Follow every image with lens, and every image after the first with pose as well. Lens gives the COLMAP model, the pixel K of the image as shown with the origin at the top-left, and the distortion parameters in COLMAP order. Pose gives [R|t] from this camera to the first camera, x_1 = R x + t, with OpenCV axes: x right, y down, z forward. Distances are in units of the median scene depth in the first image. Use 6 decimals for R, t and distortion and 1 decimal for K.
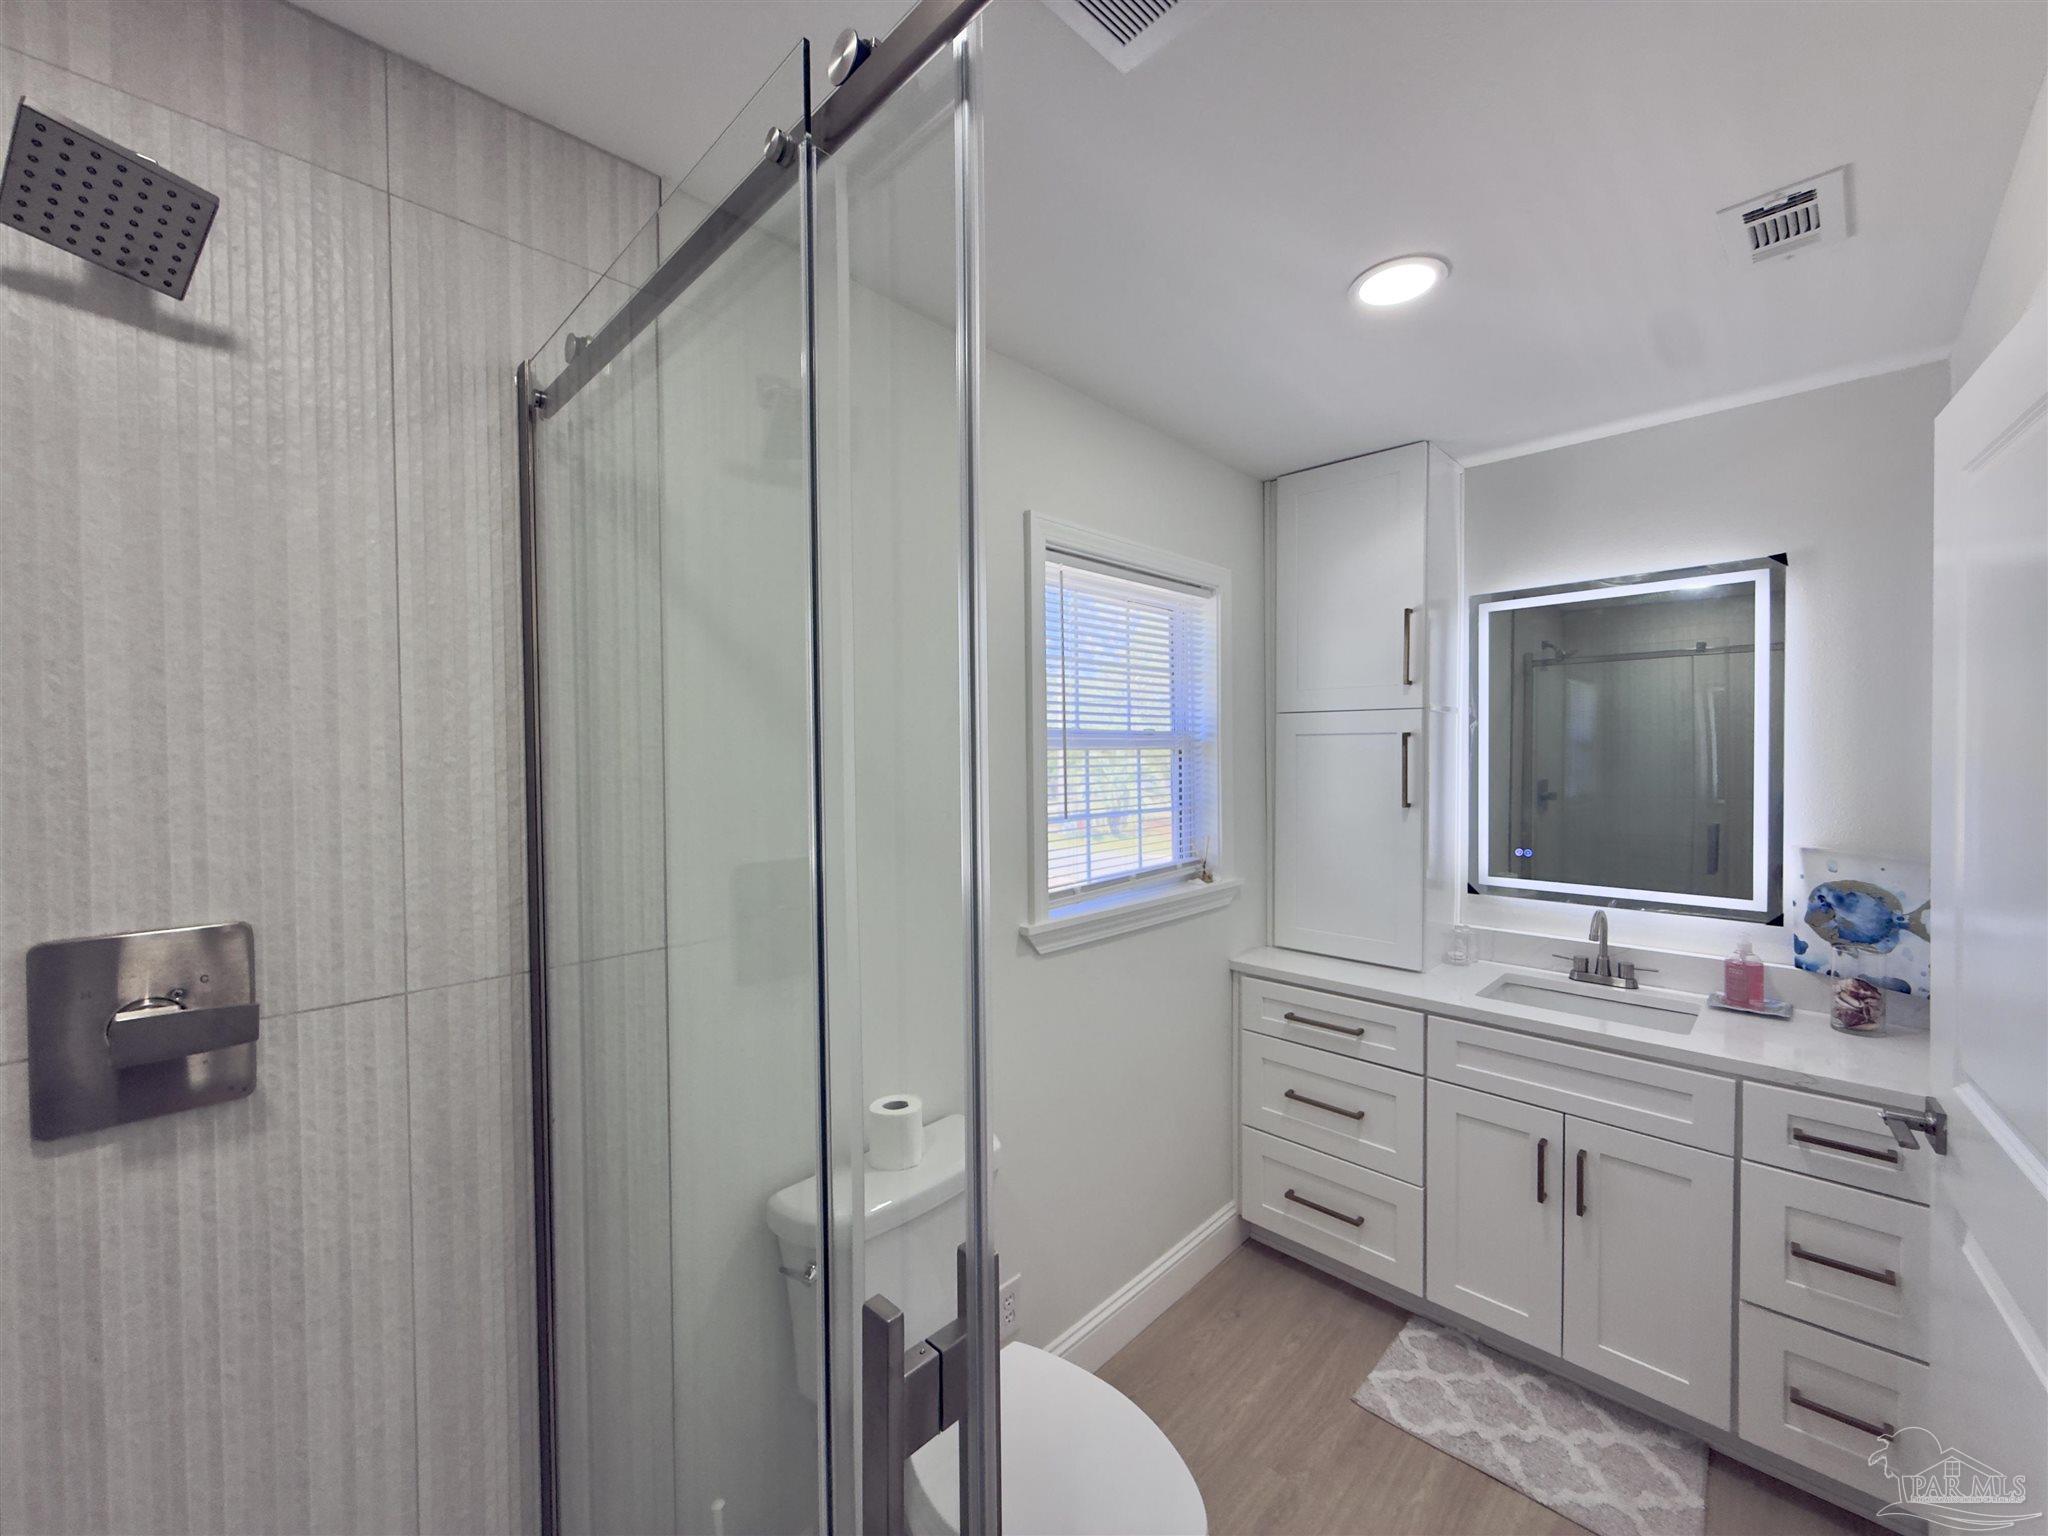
lens RADIAL K [[813.0, 0, 1019.1], [0, 813.0, 771.4], [0, 0, 1]] dist [-0.000132, -0.000203]
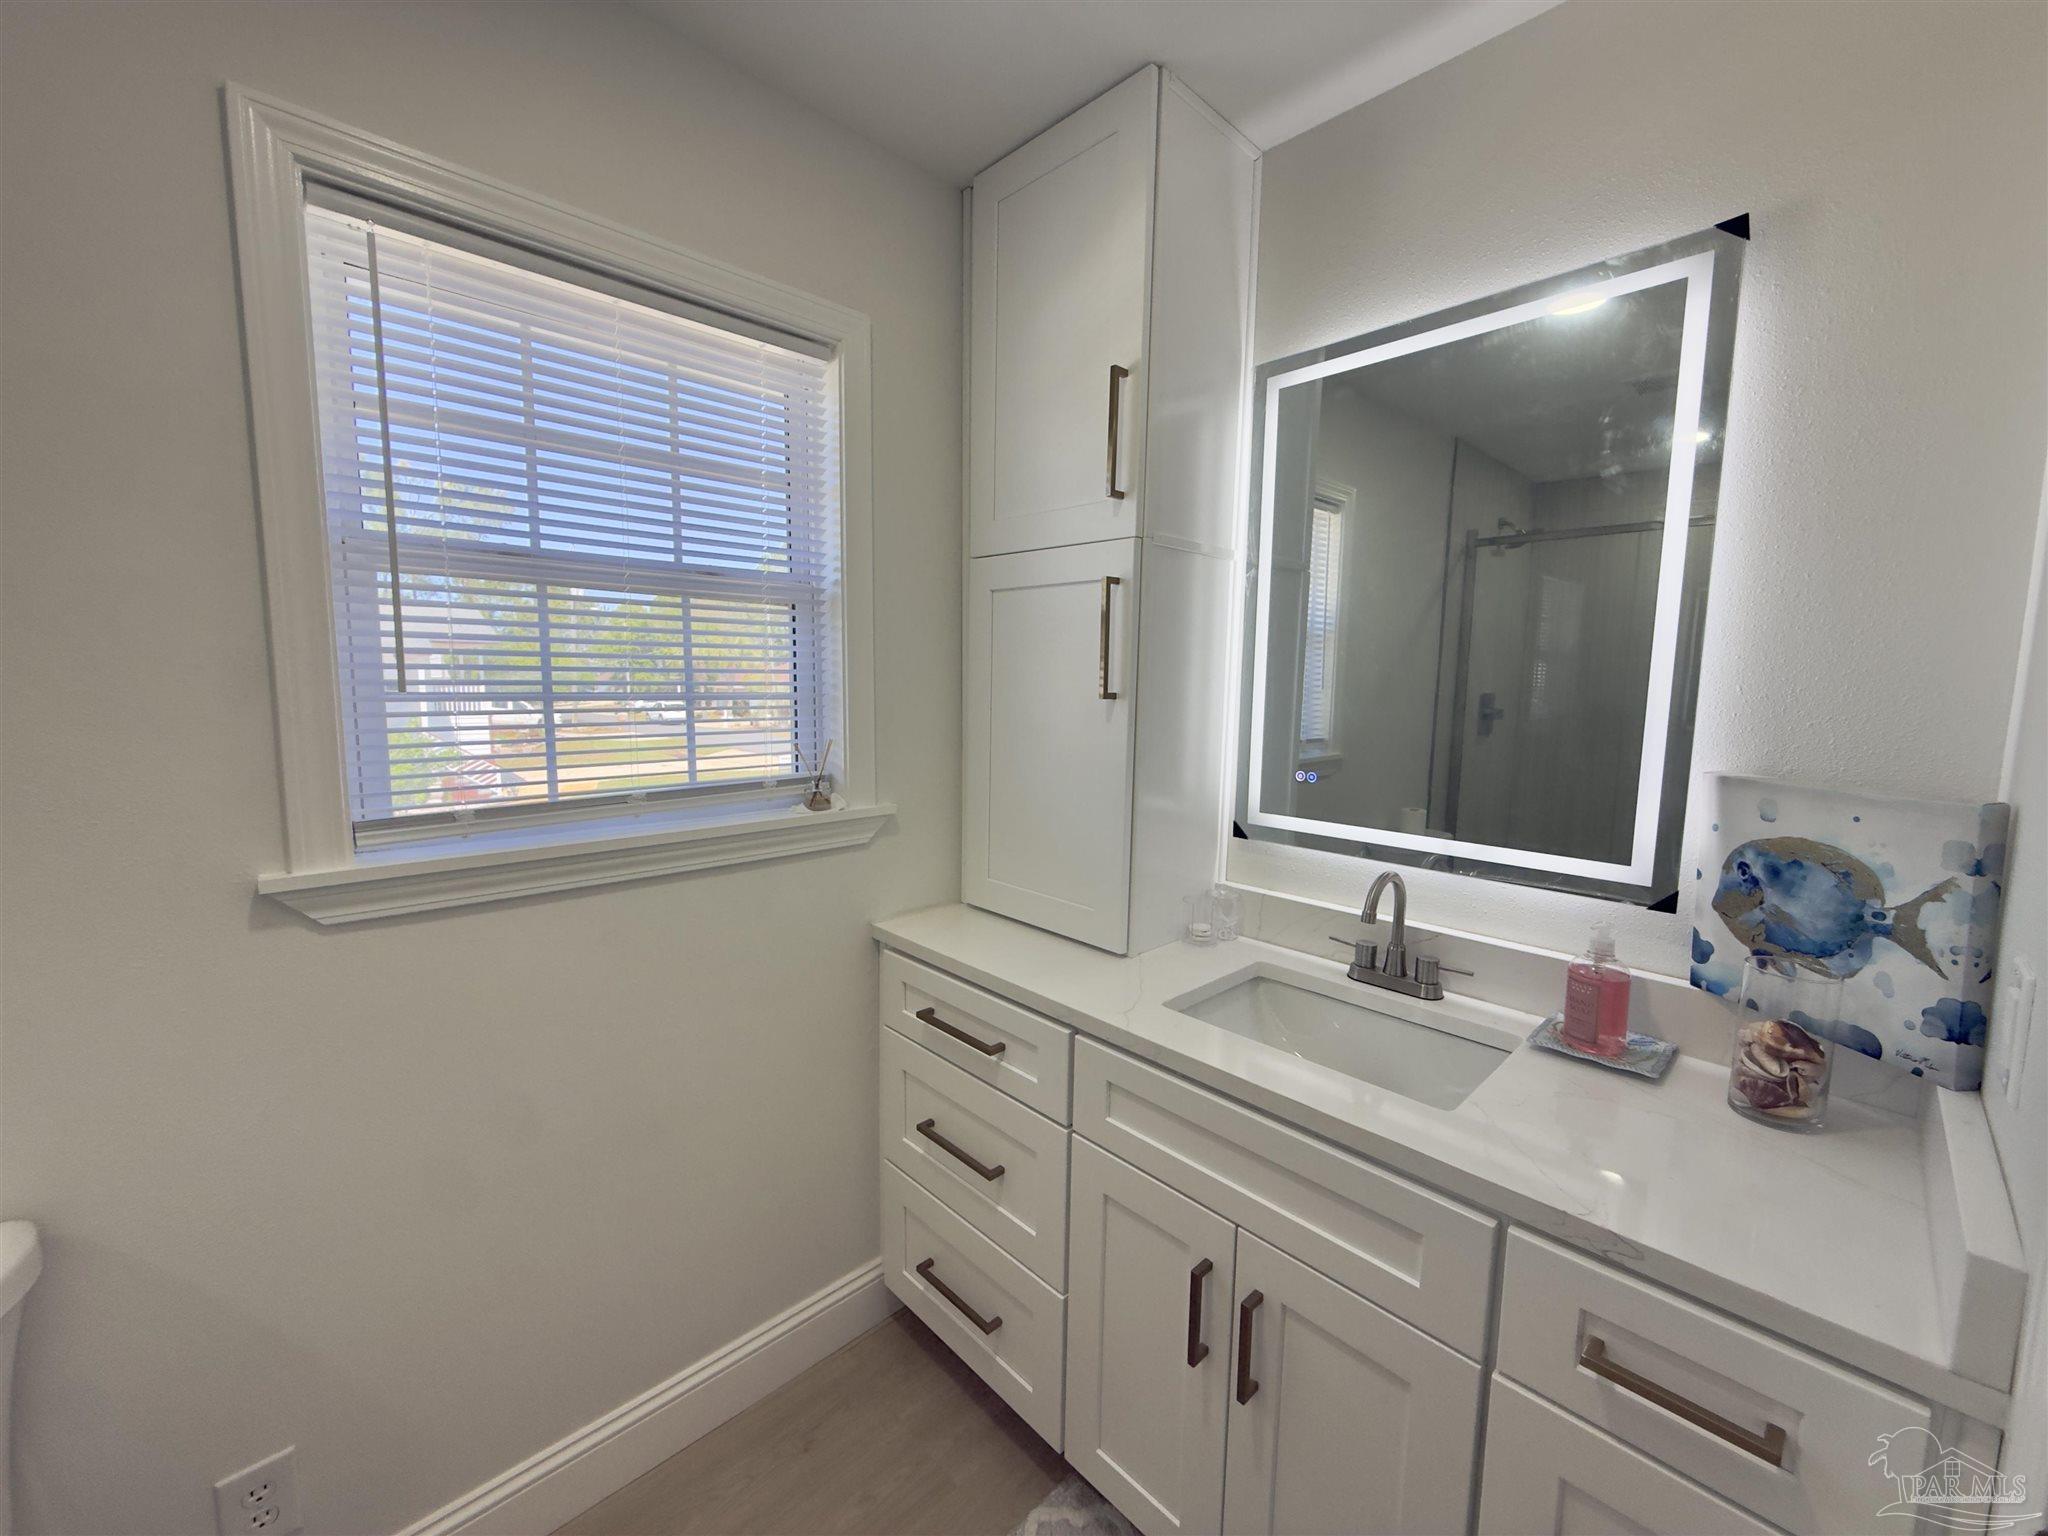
lens RADIAL K [[815.5, 0, 1016.5], [0, 815.5, 768.2], [0, 0, 1]] dist [0.001353, -0.000106]
pose [[0.999074, 0.025514, -0.034631, 0.493284], [-0.022259, 0.995571, 0.091337, 0.047515], [0.036808, -0.090482, 0.995218, 0.421552]]
